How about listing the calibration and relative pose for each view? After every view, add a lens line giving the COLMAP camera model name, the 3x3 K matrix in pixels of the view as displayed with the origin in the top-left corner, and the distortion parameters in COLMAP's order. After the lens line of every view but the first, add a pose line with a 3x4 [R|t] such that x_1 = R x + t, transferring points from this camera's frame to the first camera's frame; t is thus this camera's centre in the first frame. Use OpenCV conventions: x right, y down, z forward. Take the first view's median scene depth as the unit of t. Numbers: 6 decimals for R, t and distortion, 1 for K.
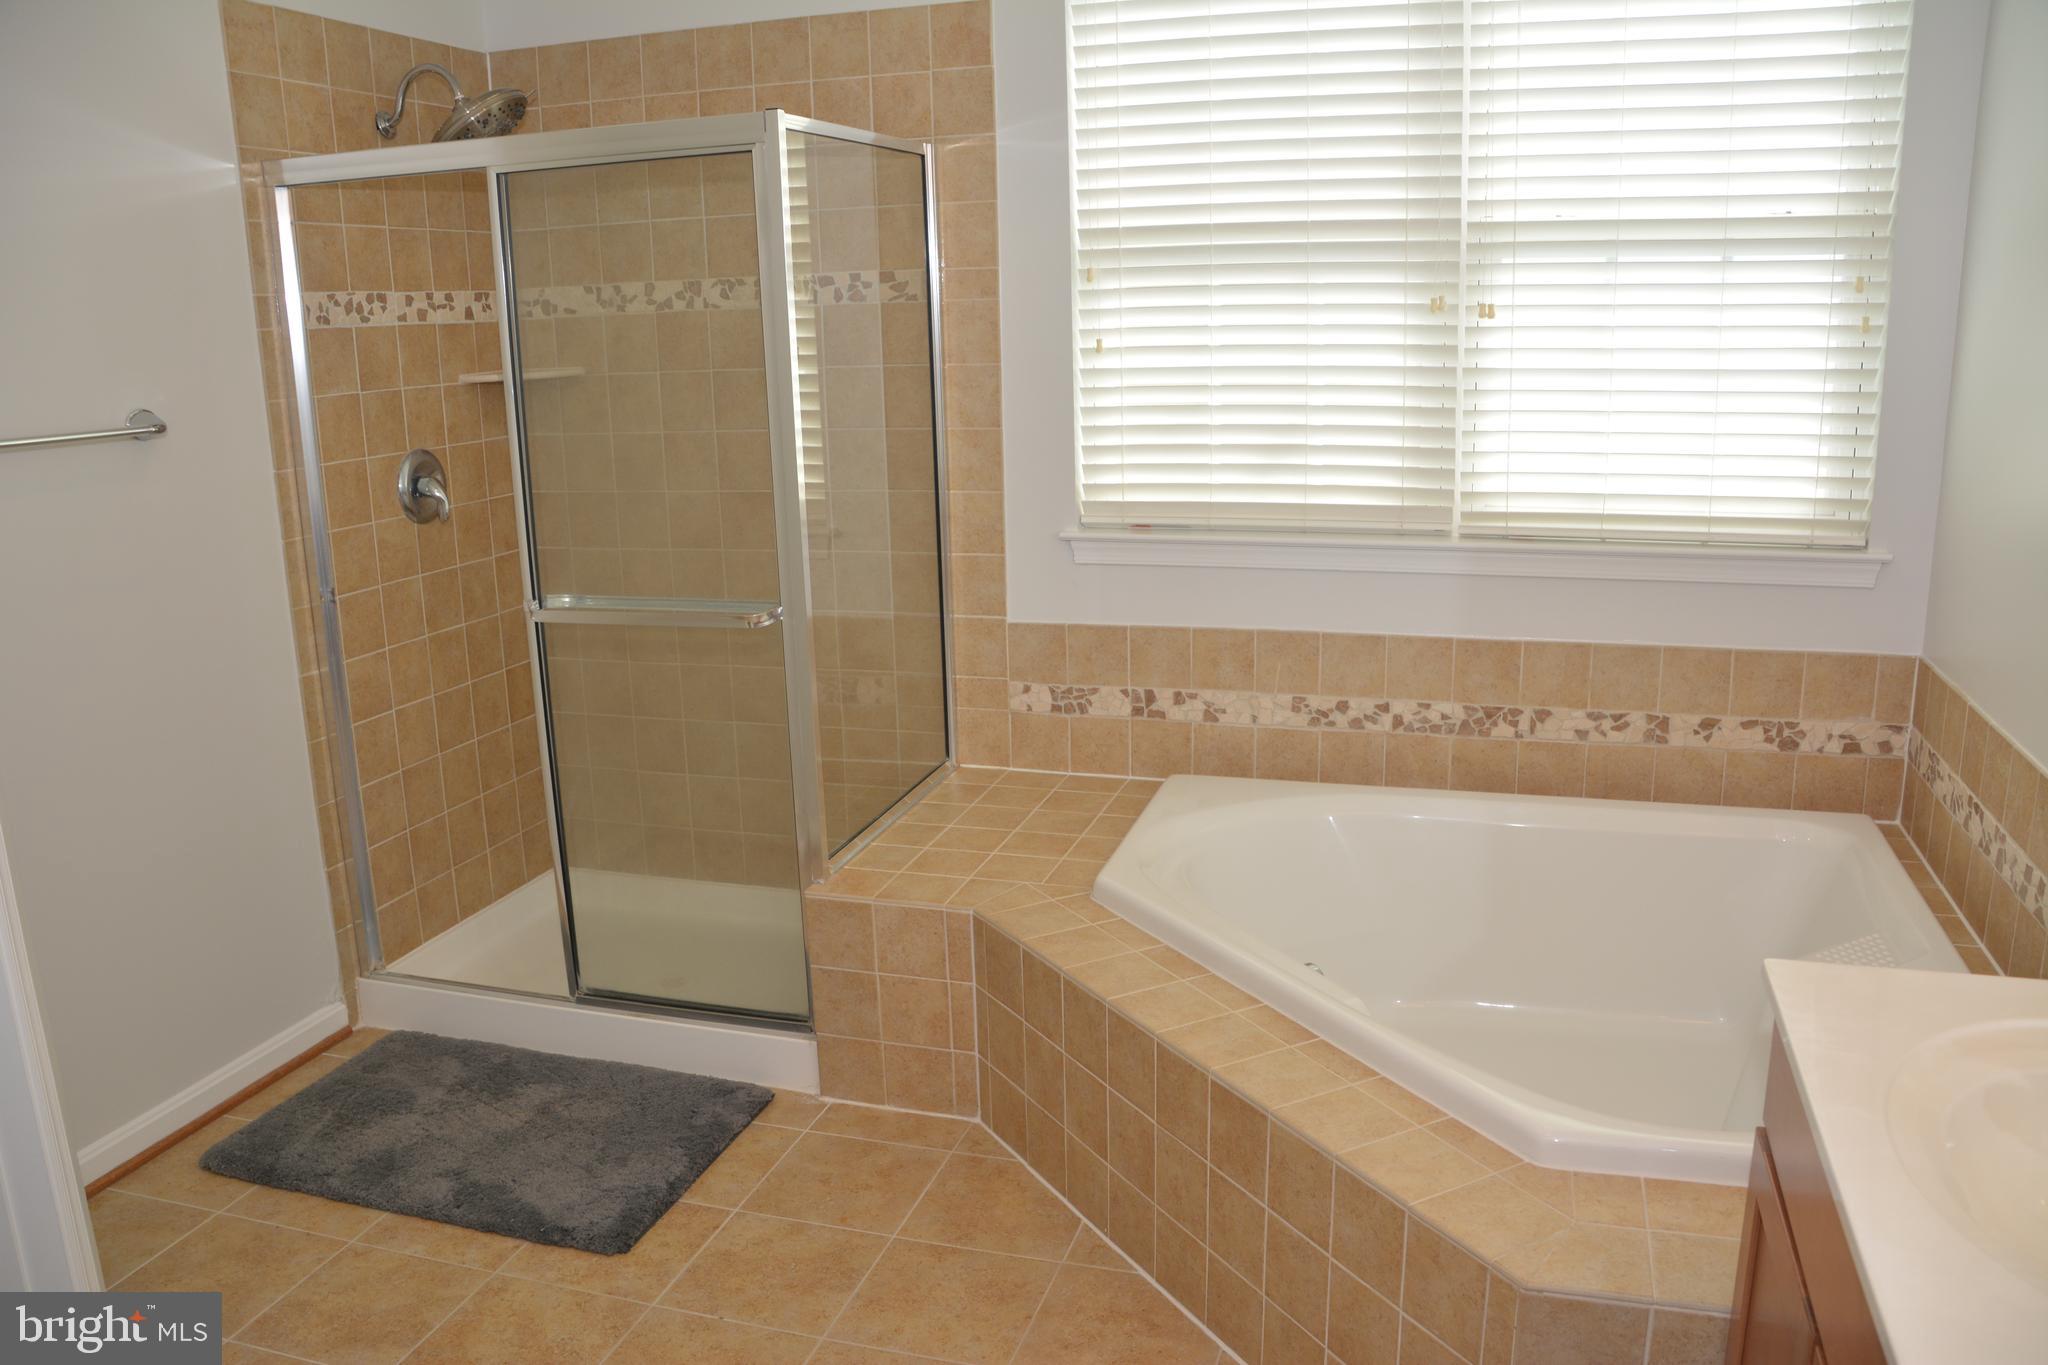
lens RADIAL K [[1624.7, 0, 1037.2], [0, 1624.7, 736.3], [0, 0, 1]] dist [-0.156032, 0.100912]
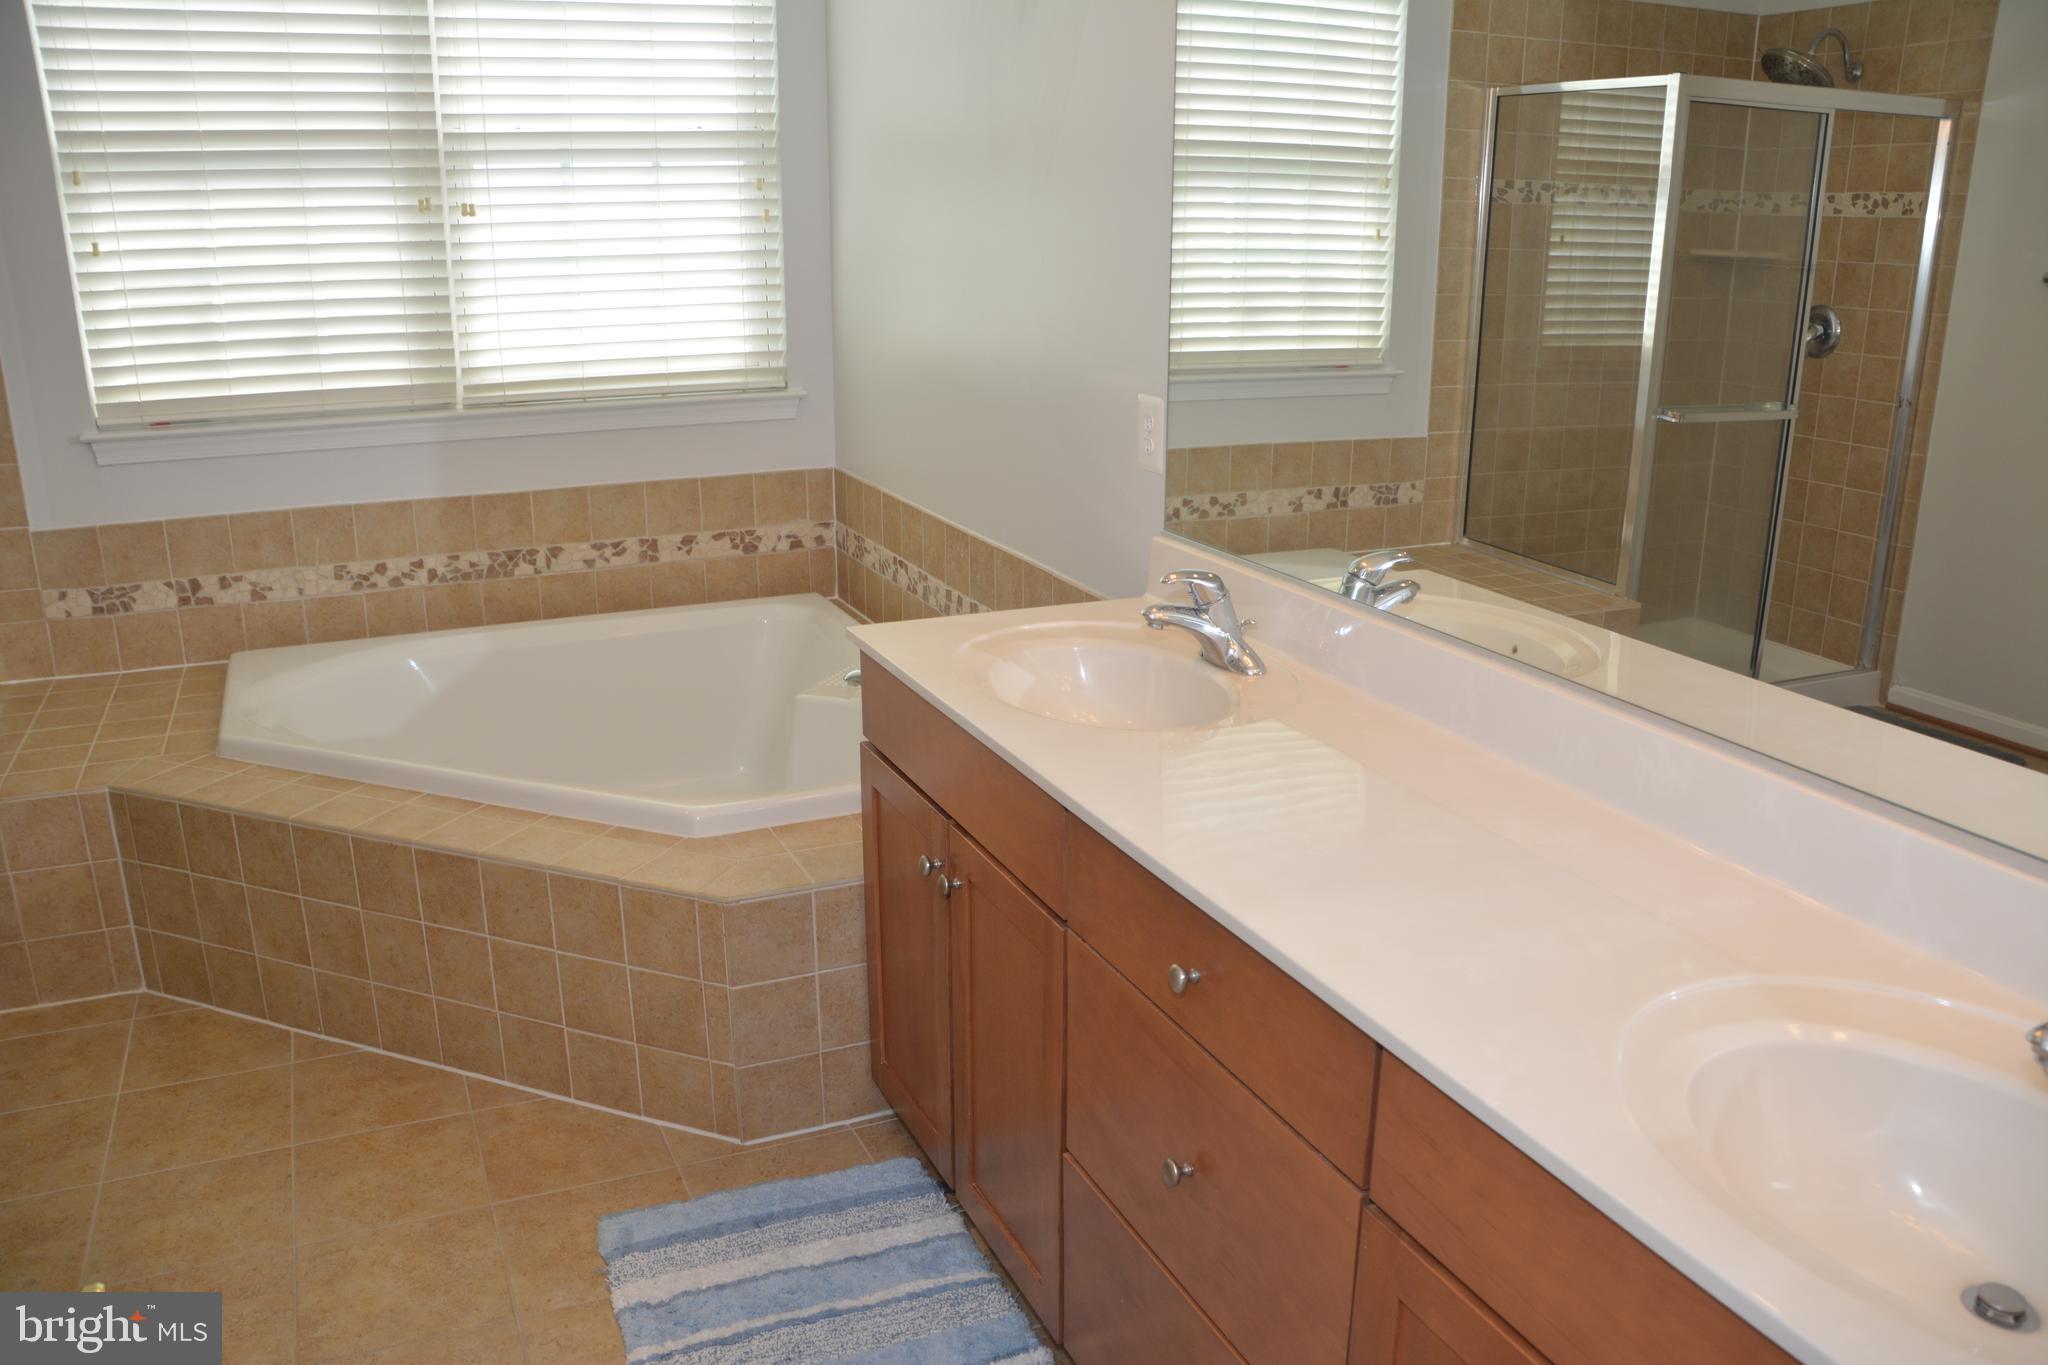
lens RADIAL K [[1624.7, 0, 1042.2], [0, 1624.7, 751.4], [0, 0, 1]] dist [-0.156032, 0.100912]
pose [[0.753723, -0.184522, 0.630756, -0.200845], [0.149560, 0.982751, 0.108778, 0.061139], [-0.639947, 0.012348, 0.768319, -0.153057]]
